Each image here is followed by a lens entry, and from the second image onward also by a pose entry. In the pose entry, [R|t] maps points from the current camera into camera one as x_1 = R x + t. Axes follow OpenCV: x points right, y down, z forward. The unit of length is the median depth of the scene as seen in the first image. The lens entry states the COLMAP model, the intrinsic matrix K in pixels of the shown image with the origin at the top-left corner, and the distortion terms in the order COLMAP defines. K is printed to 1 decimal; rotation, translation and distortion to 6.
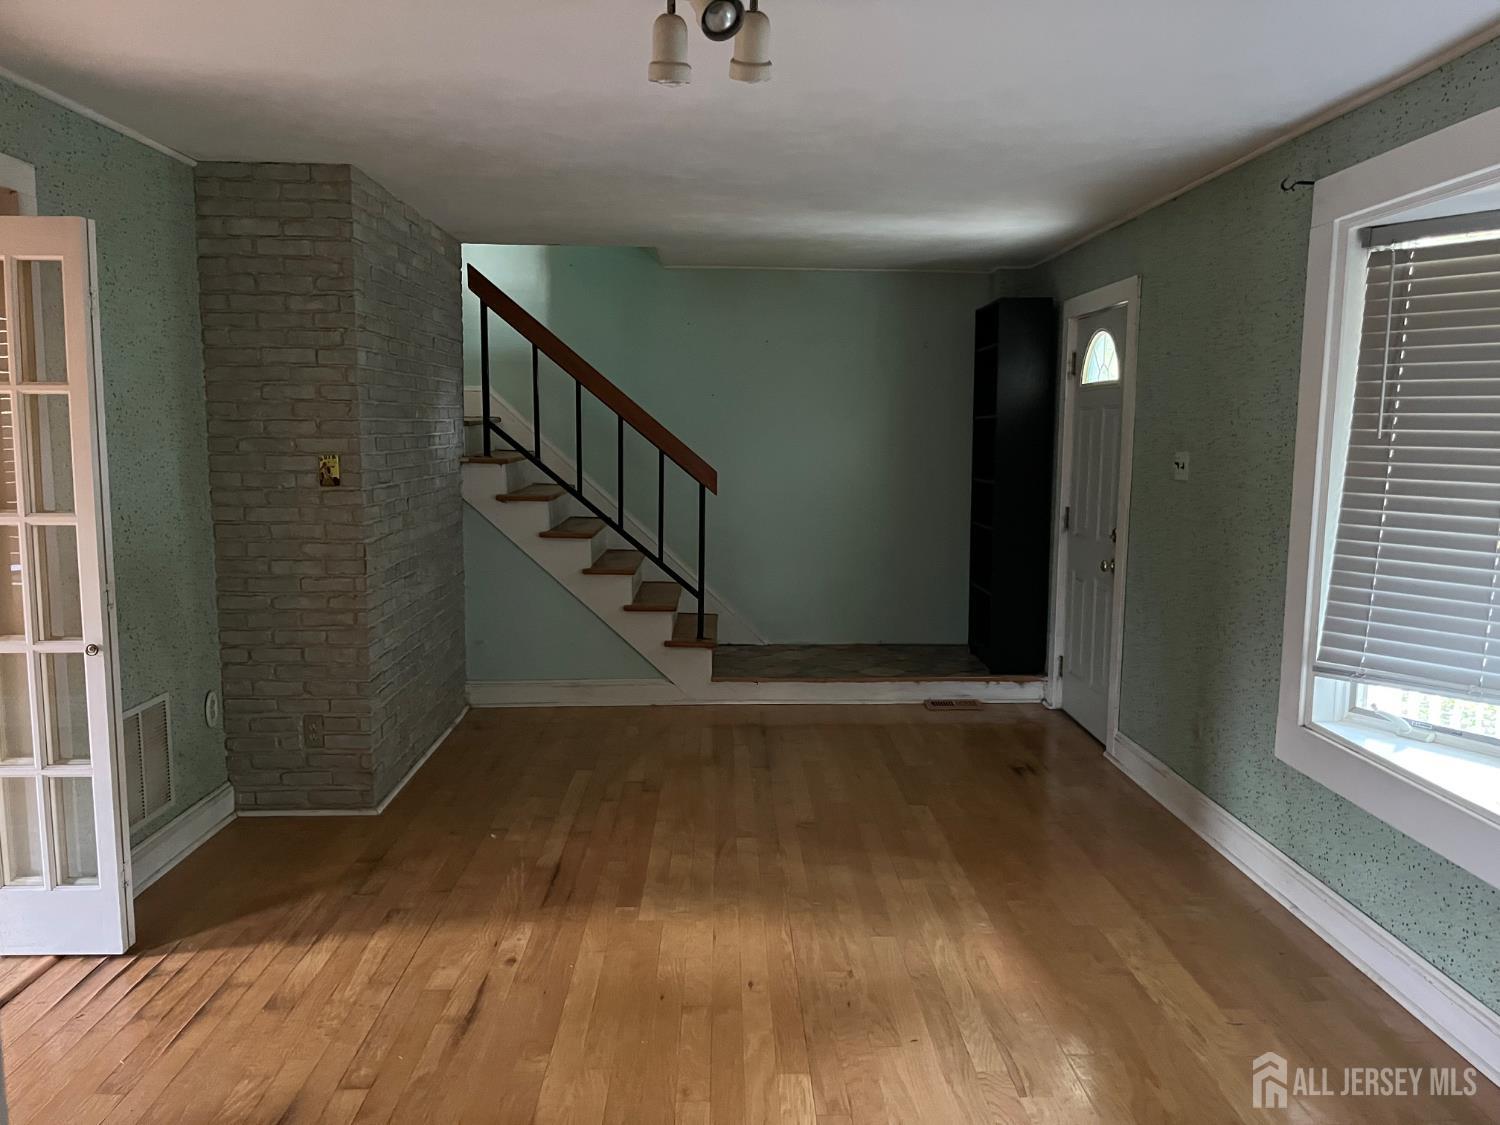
lens RADIAL K [[1130.8, 0, 747.9], [0, 1130.8, 562.6], [0, 0, 1]] dist [0.060752, -0.090456]
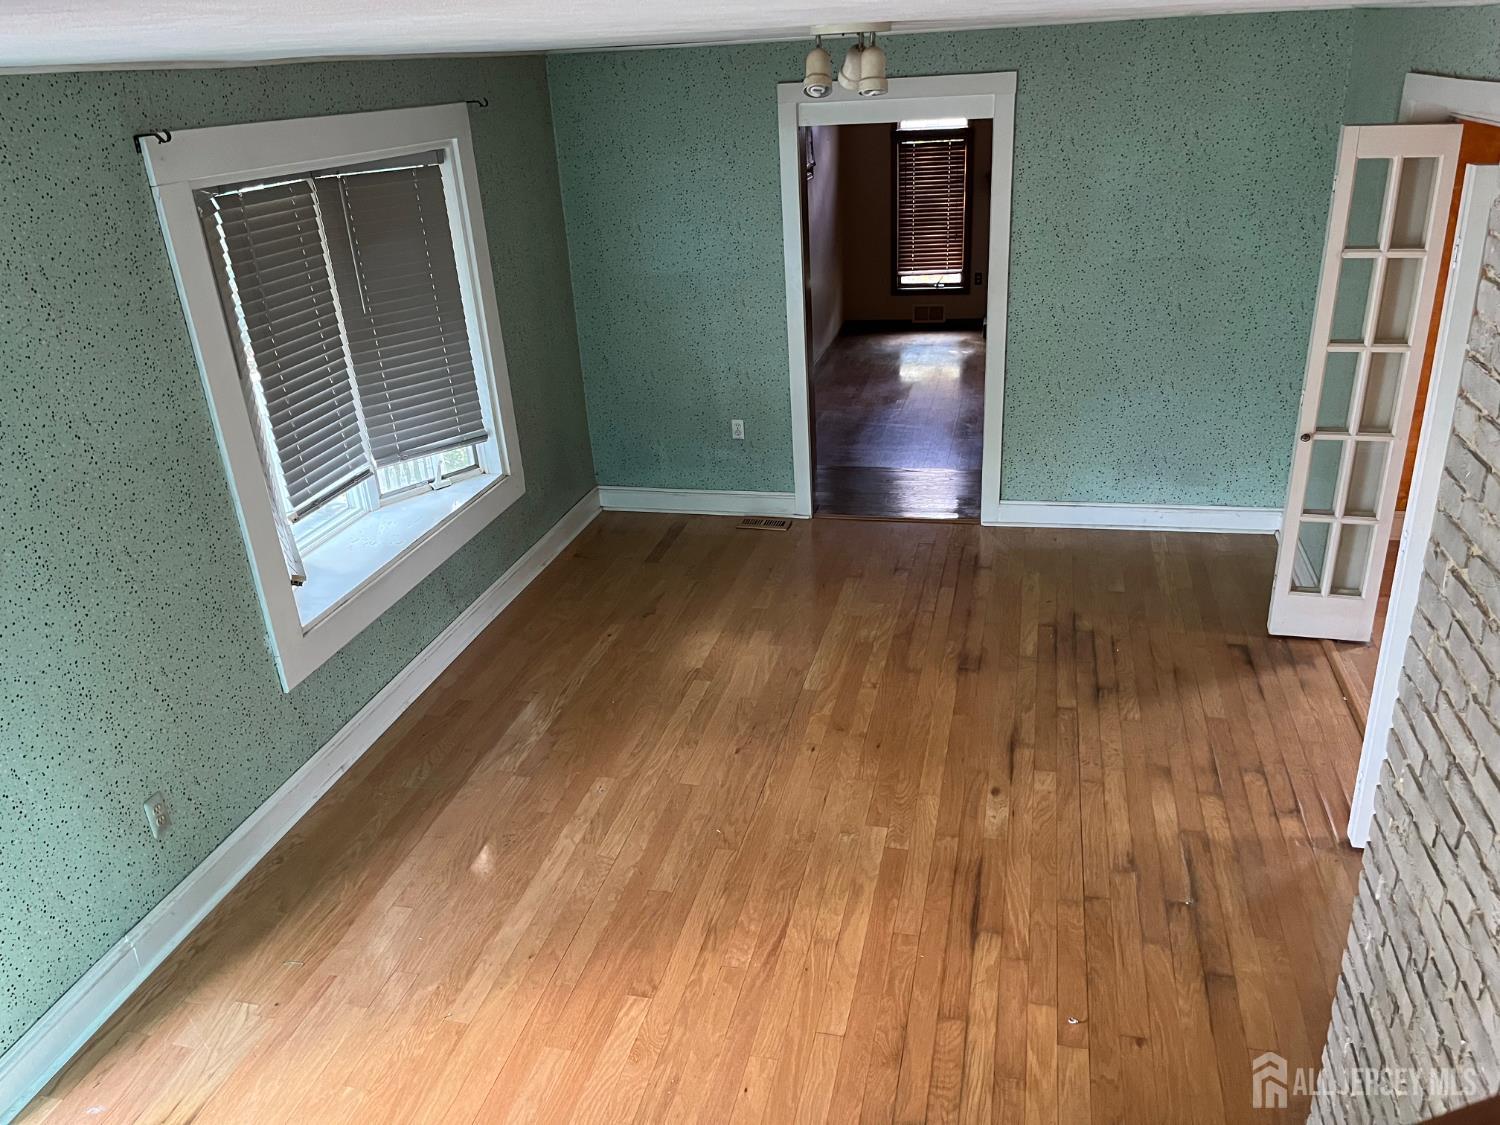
lens RADIAL K [[1130.8, 0, 754.6], [0, 1130.8, 564.8], [0, 0, 1]] dist [0.060752, -0.090456]
pose [[-0.965568, -0.066267, 0.251569, -0.200735], [0.073485, 0.858157, 0.508100, -0.406182], [-0.249556, 0.509092, -0.823740, 1.571590]]
